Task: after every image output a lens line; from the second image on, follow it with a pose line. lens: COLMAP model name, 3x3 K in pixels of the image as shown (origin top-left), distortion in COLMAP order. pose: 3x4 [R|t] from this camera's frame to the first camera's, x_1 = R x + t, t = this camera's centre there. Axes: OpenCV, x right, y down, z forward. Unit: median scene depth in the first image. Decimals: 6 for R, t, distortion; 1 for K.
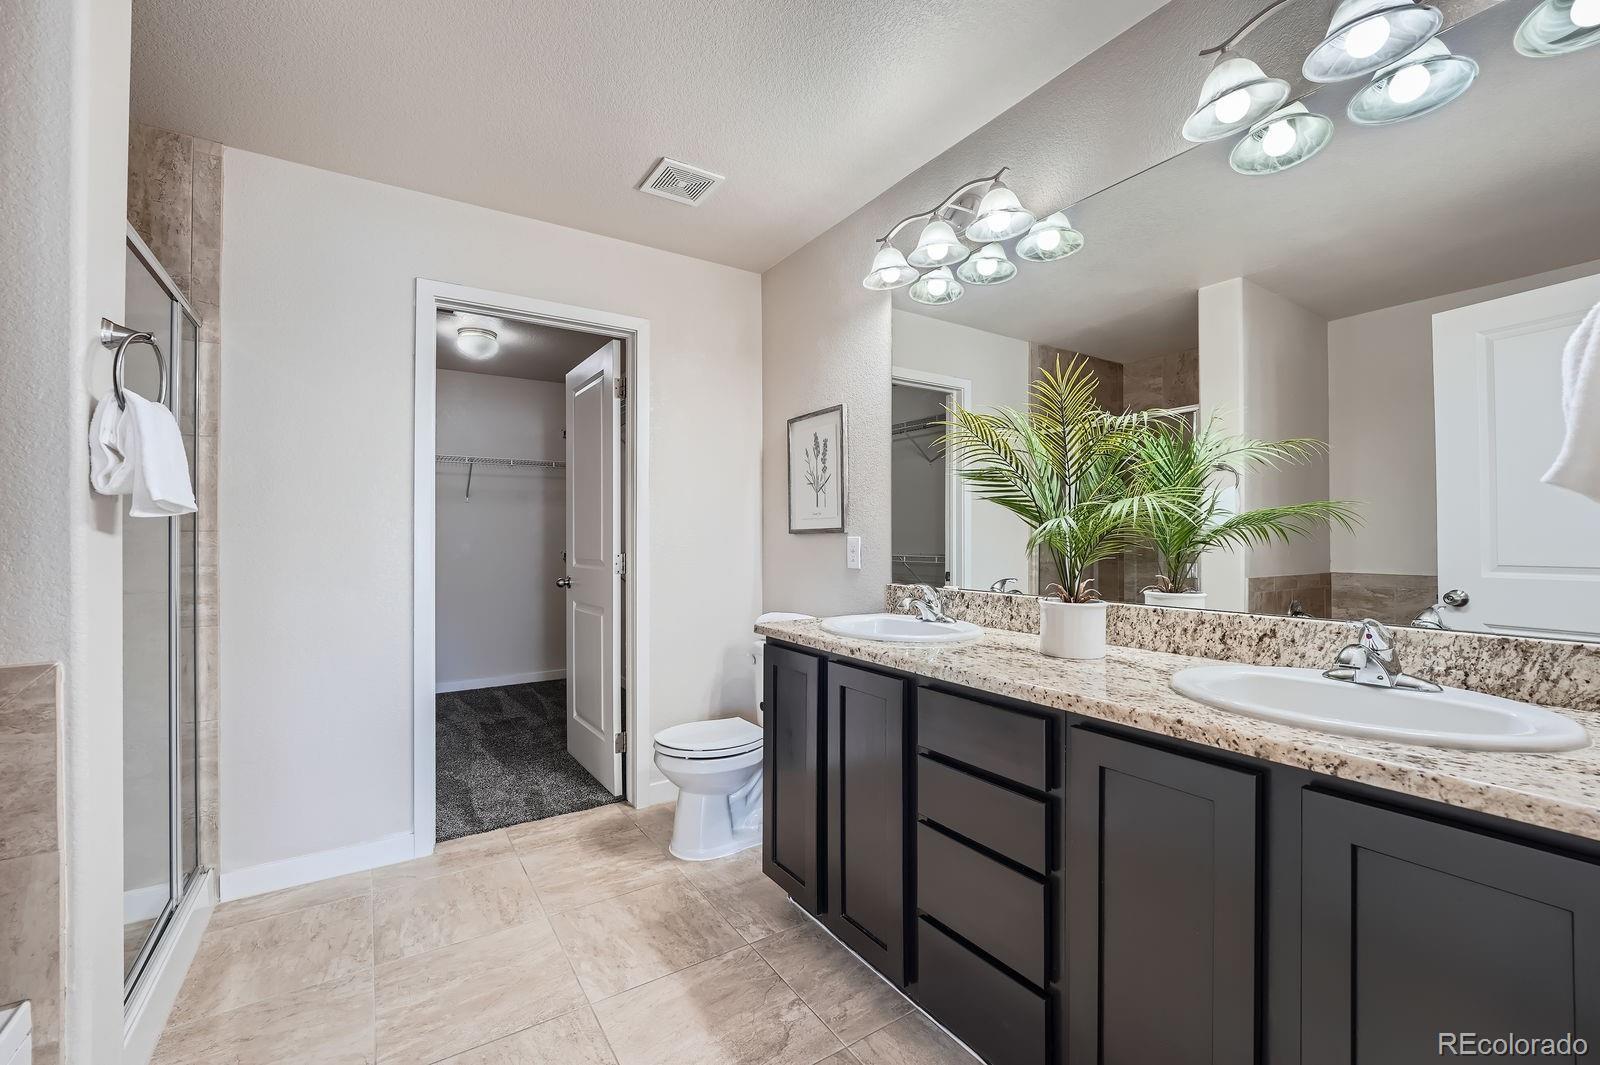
lens RADIAL K [[684.0, 0, 795.4], [0, 684.0, 532.5], [0, 0, 1]] dist [-0.016298, 0.000803]
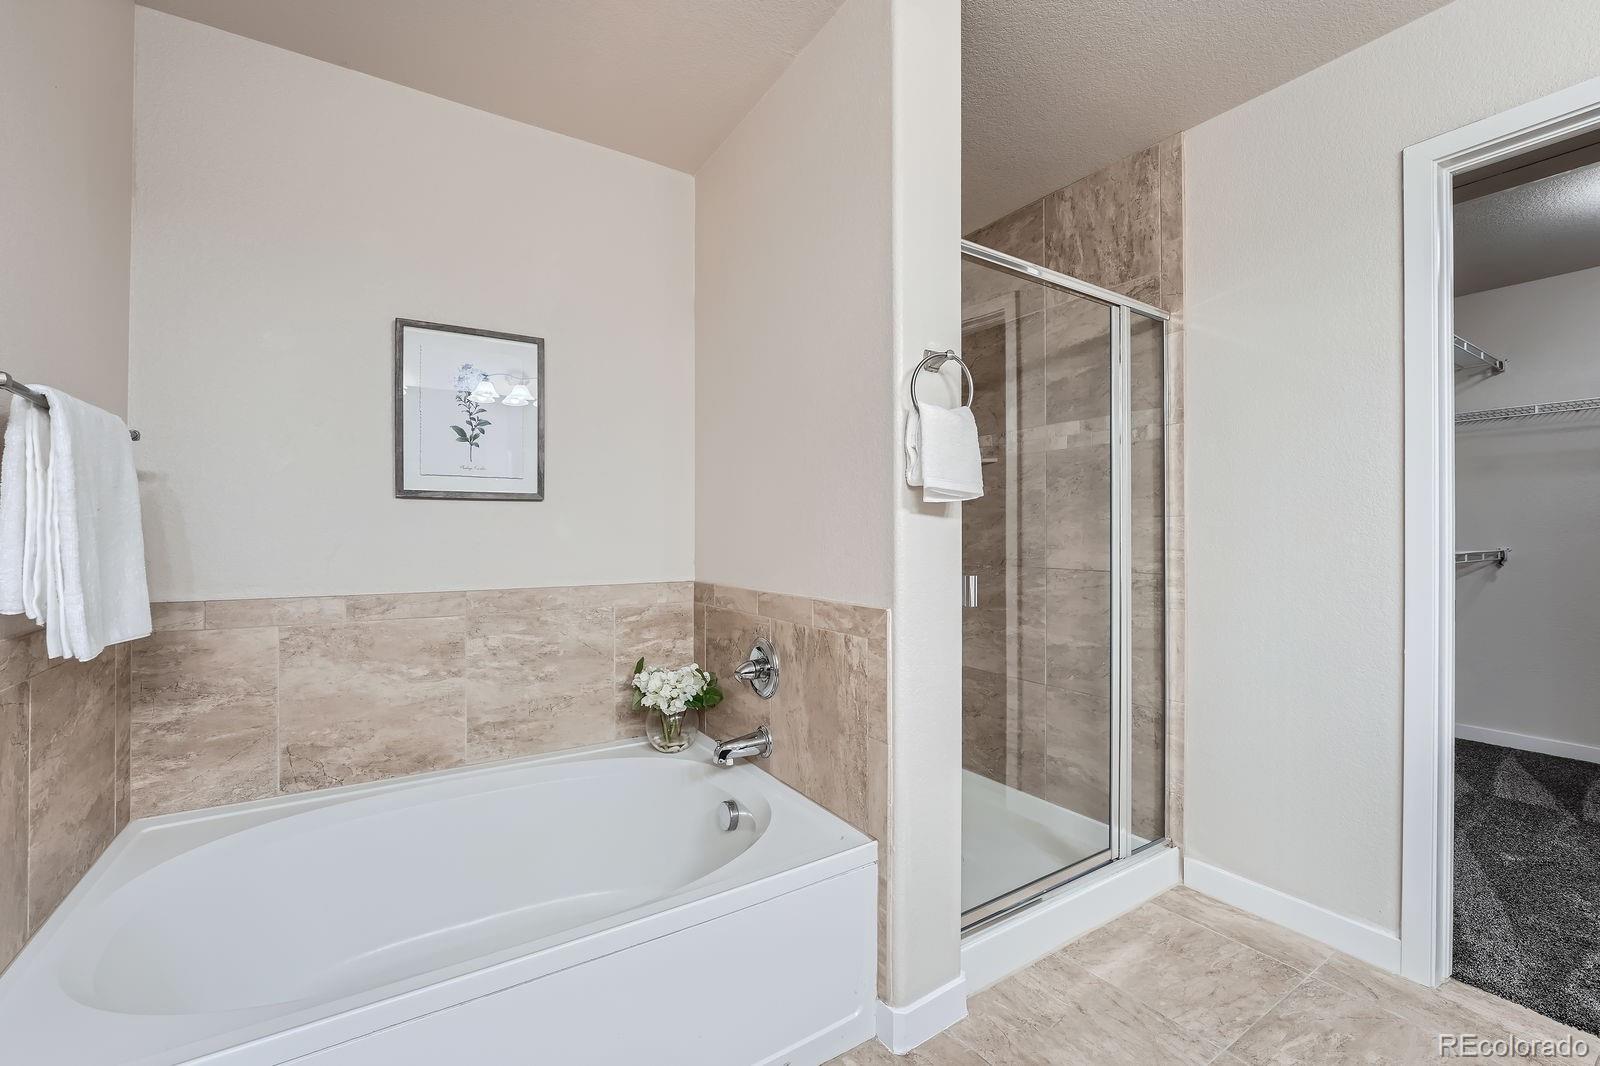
lens RADIAL K [[684.0, 0, 796.0], [0, 684.0, 521.5], [0, 0, 1]] dist [-0.016298, 0.000803]
pose [[-0.001655, 0.001088, -0.999998, 0.169468], [-0.002224, 0.999997, 0.001092, 0.006358], [0.999996, 0.002226, -0.001653, 0.439163]]
